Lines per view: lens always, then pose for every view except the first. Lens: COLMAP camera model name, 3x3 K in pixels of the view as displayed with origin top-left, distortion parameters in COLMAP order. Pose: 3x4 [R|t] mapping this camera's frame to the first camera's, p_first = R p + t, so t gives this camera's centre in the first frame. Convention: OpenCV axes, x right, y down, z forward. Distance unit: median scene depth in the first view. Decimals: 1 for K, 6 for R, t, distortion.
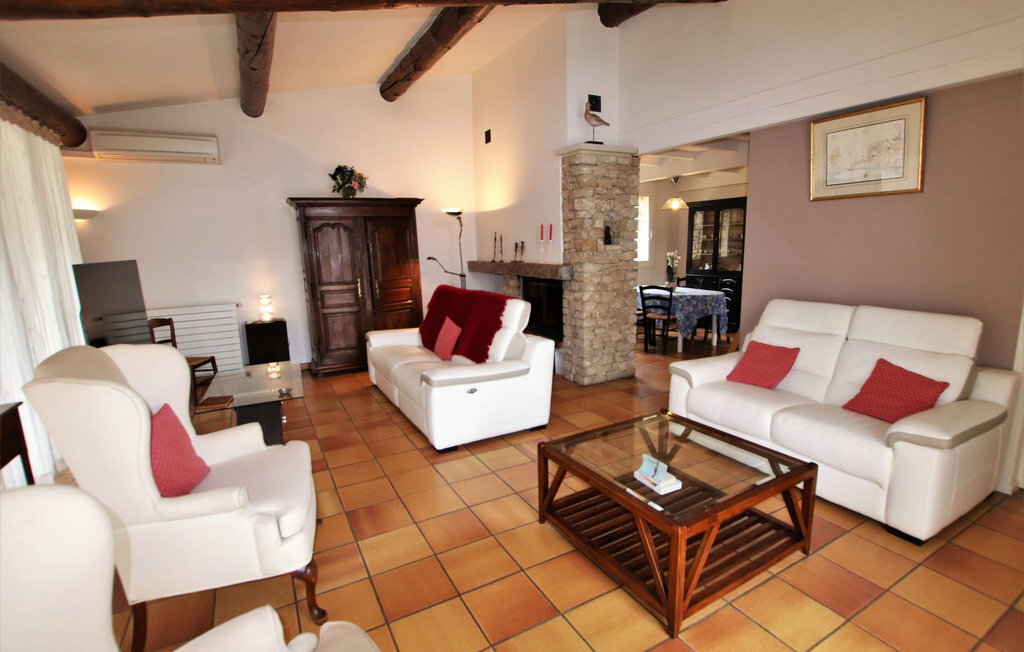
lens RADIAL K [[488.2, 0, 541.0], [0, 488.2, 323.8], [0, 0, 1]] dist [-0.003285, -0.000606]
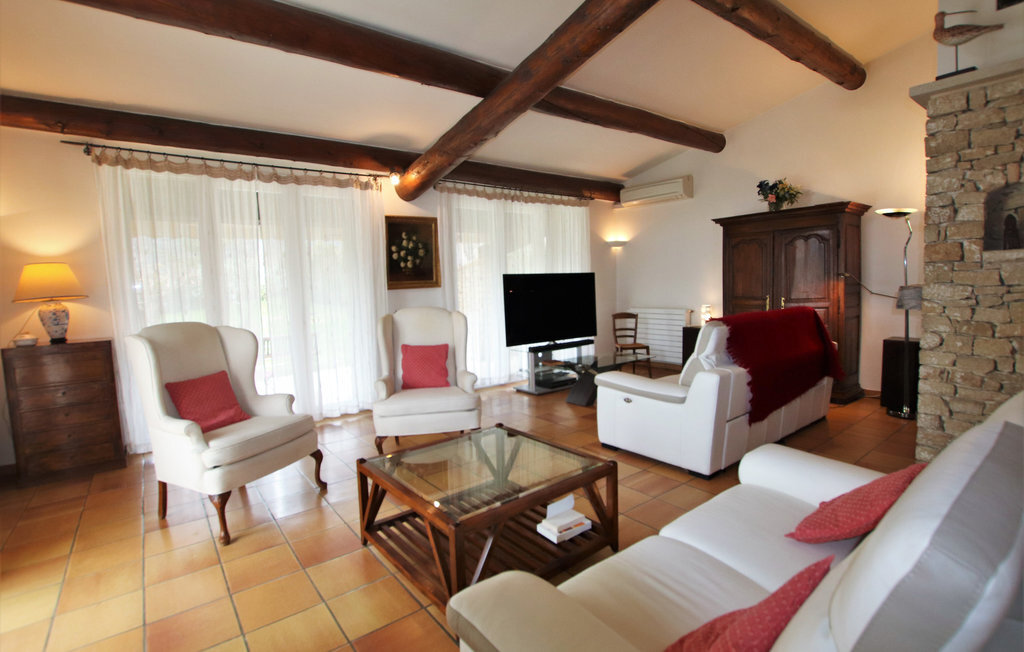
lens RADIAL K [[503.3, 0, 512.0], [0, 503.3, 326.0], [0, 0, 1]] dist [-0.001854, 0.000367]
pose [[0.146865, 0.109719, -0.983053, 0.591731], [-0.146754, 0.985247, 0.088039, -0.050840], [0.978210, 0.131337, 0.160800, 0.399364]]
